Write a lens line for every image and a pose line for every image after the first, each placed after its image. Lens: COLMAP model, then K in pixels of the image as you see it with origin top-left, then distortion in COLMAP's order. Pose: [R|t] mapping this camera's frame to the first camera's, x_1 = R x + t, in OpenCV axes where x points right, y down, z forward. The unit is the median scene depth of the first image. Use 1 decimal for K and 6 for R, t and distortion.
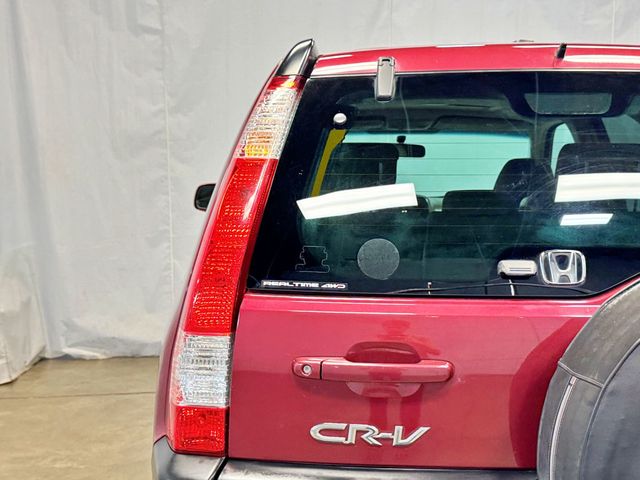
lens RADIAL K [[829.0, 0, 318.4], [0, 829.0, 239.7], [0, 0, 1]] dist [0.060829, 0.000000]
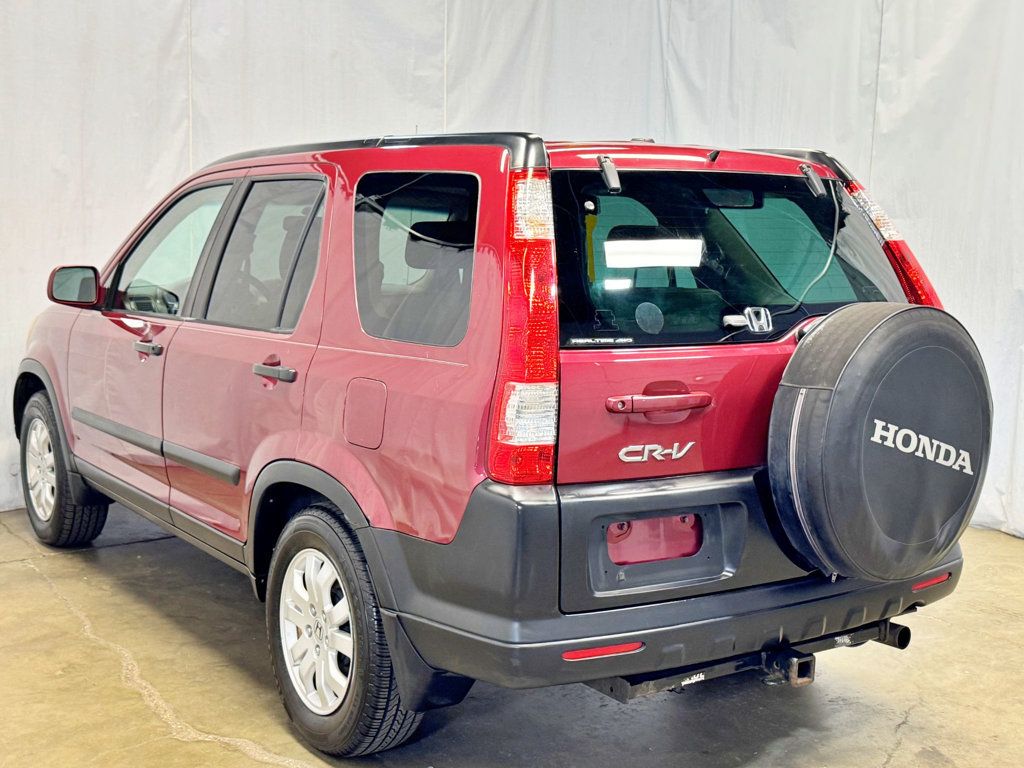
lens RADIAL K [[1326.5, 0, 508.5], [0, 1326.5, 382.5], [0, 0, 1]] dist [0.060829, 0.000000]
pose [[0.841494, -0.055860, 0.537371, -1.220488], [0.047498, 0.998438, 0.029408, 0.052241], [-0.538175, 0.000777, 0.842833, -0.612516]]
